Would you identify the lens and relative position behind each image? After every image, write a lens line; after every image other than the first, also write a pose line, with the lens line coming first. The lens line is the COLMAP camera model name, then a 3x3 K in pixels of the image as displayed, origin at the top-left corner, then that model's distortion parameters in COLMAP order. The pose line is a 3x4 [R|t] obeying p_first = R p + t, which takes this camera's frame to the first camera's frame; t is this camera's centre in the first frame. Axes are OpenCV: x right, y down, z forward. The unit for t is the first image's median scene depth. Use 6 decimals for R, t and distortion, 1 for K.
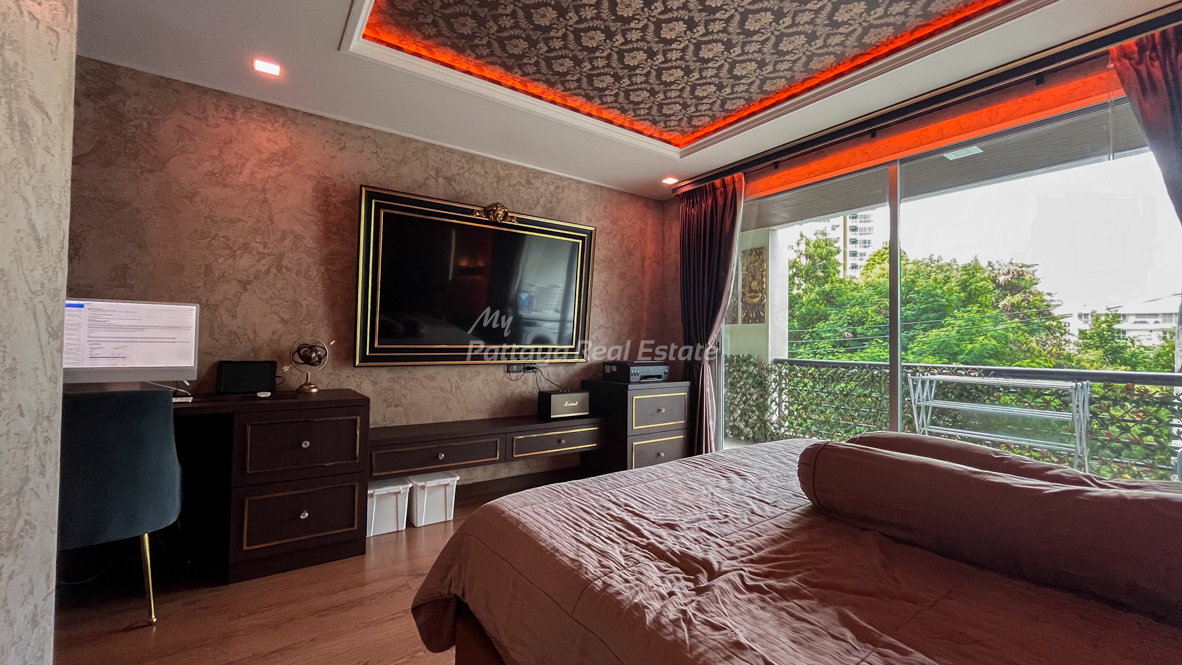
lens RADIAL K [[488.0, 0, 596.3], [0, 488.0, 331.9], [0, 0, 1]] dist [0.000125, 0.000167]
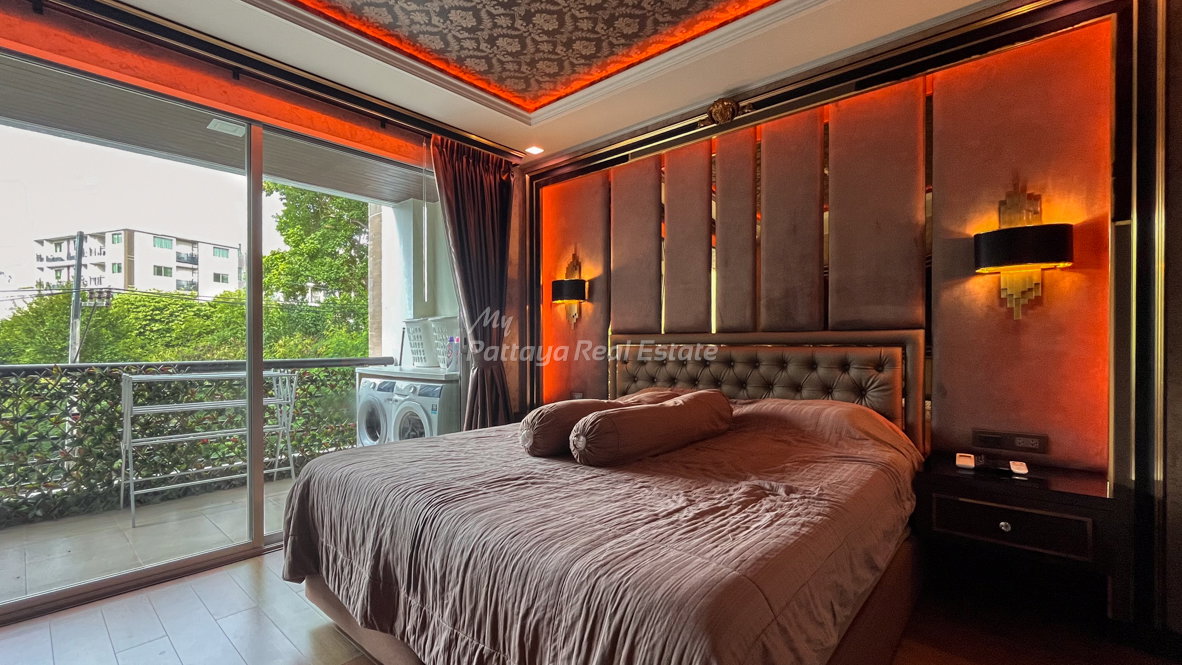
lens RADIAL K [[491.0, 0, 591.0], [0, 491.0, 332.5], [0, 0, 1]] dist [-0.001169, -0.000109]
pose [[-0.232508, 0.011144, 0.972531, -0.403193], [-0.028208, 0.999436, -0.018197, 0.016061], [-0.972185, -0.031664, -0.232062, 0.667732]]
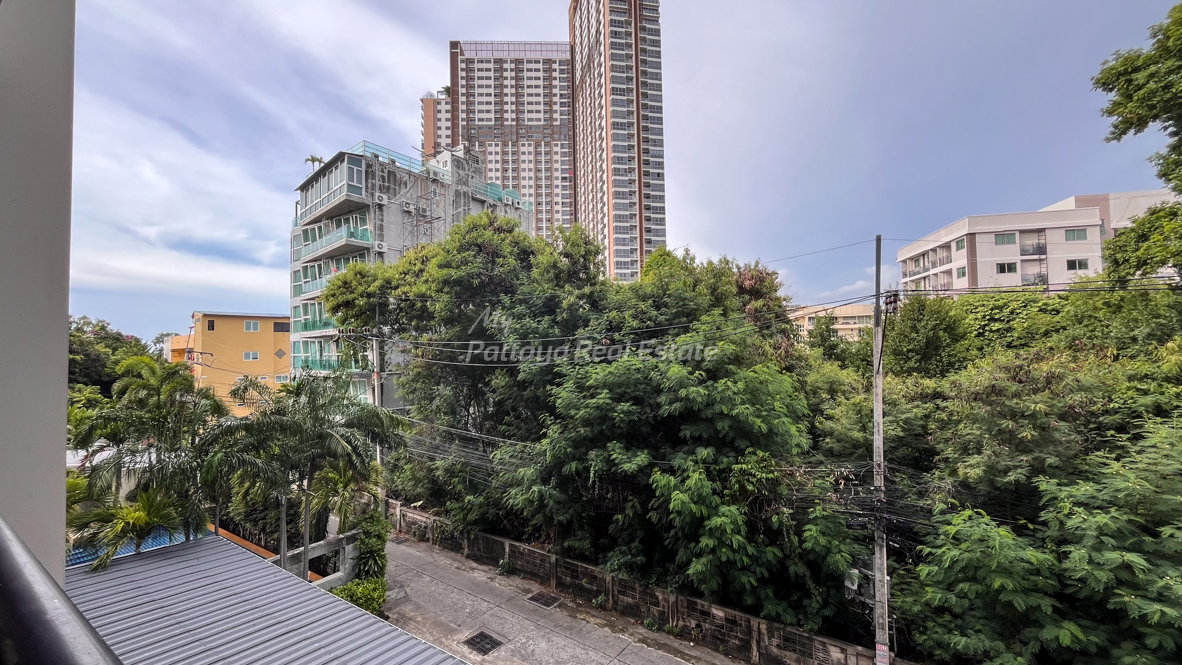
lens RADIAL K [[461.4, 0, 596.0], [0, 461.4, 345.2], [0, 0, 1]] dist [0.000551, 0.000133]
pose [[0.941282, -0.028218, 0.336439, 1.345381], [0.022417, 0.999526, 0.021113, -0.043461], [-0.336875, -0.012331, 0.941469, 1.239259]]
